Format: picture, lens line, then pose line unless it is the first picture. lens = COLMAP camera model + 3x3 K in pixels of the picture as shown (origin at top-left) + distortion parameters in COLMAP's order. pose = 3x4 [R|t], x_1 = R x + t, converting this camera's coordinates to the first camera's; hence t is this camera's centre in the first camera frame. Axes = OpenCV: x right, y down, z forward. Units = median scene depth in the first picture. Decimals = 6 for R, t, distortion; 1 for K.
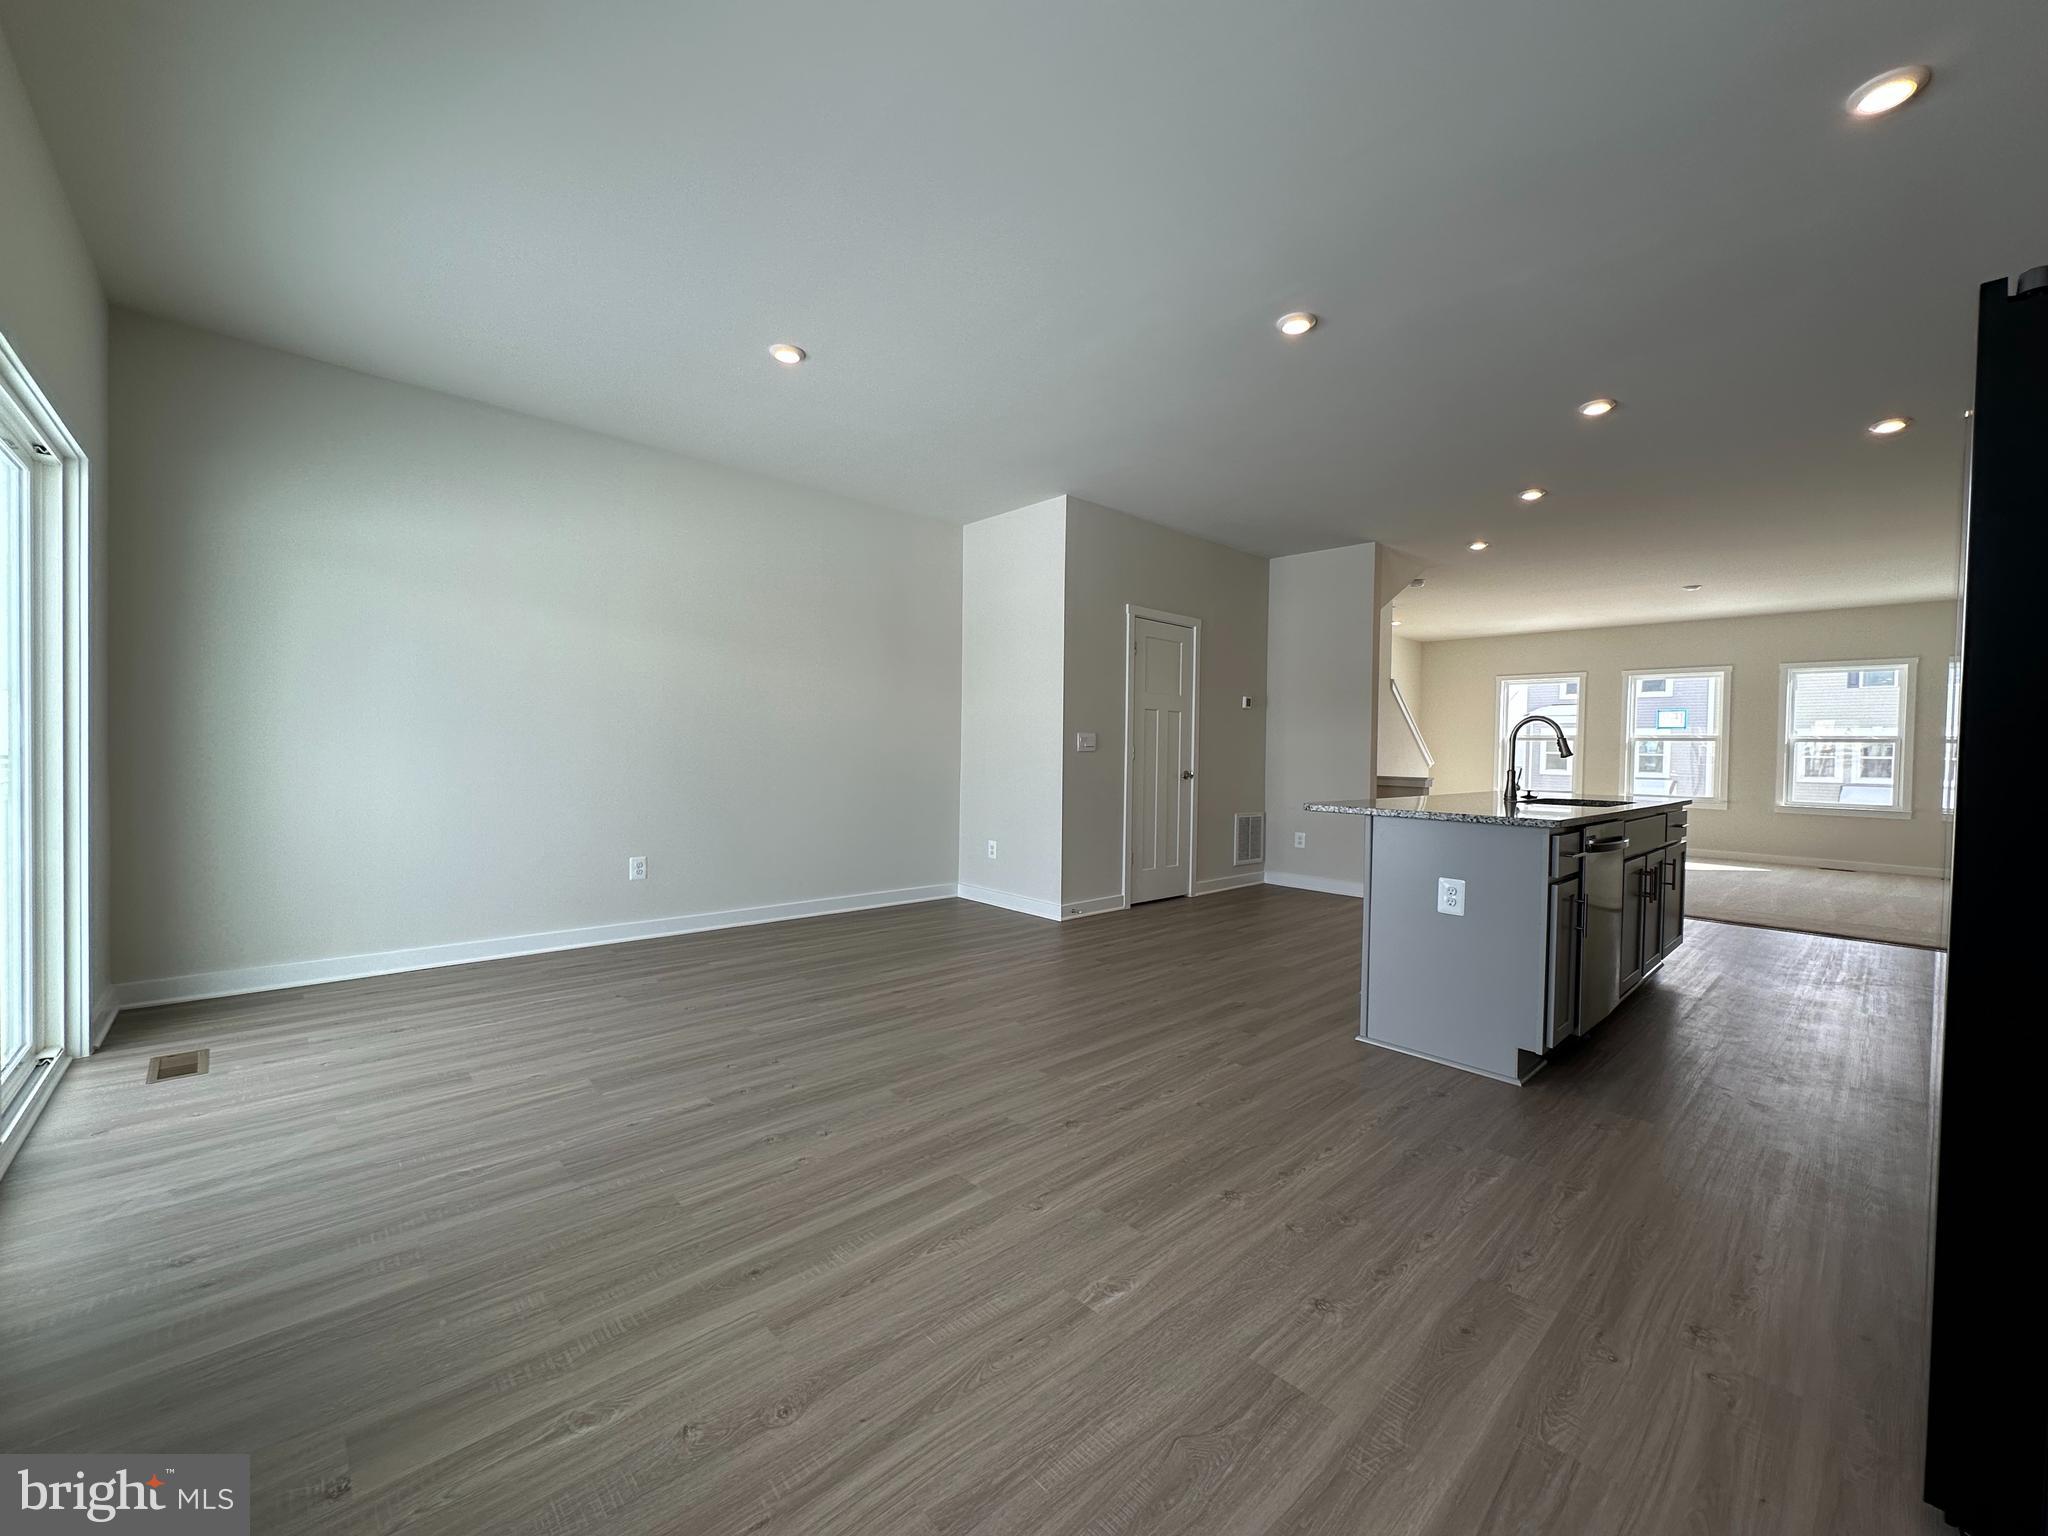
lens RADIAL K [[814.8, 0, 1024.0], [0, 814.8, 771.1], [0, 0, 1]] dist [-0.008478, 0.000826]
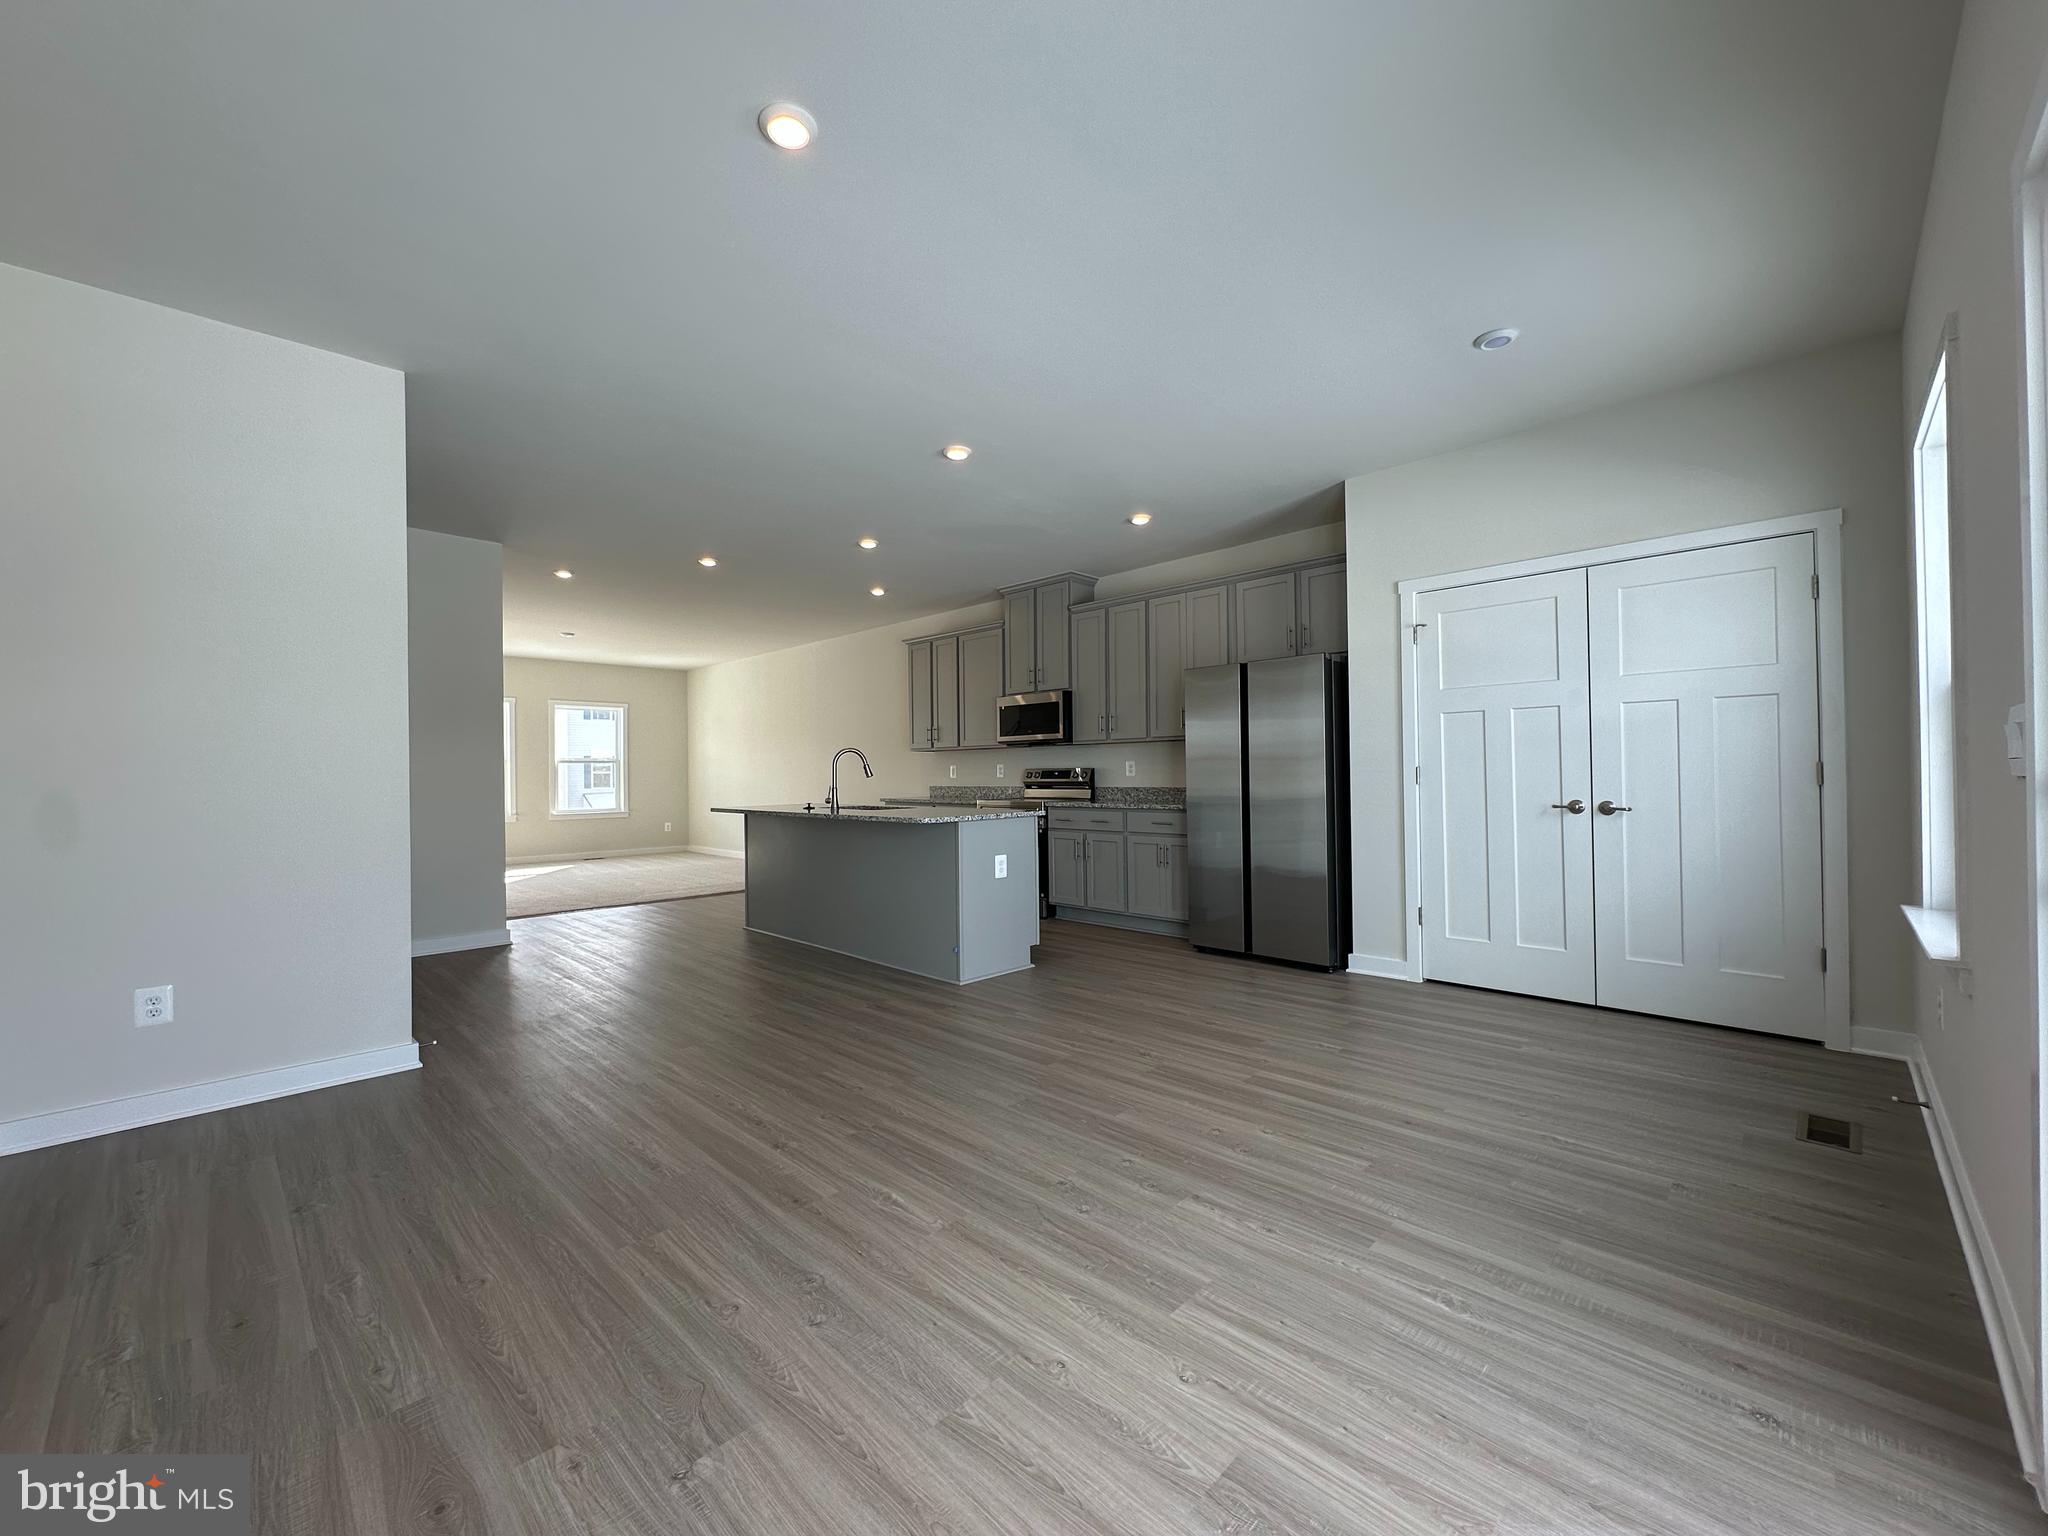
lens RADIAL K [[814.8, 0, 1036.6], [0, 814.8, 766.1], [0, 0, 1]] dist [-0.008478, 0.000826]
pose [[-0.051691, -0.010509, 0.998608, -1.087857], [0.038068, 0.999197, 0.012486, -0.057447], [-0.997937, 0.038661, -0.051250, 1.051366]]
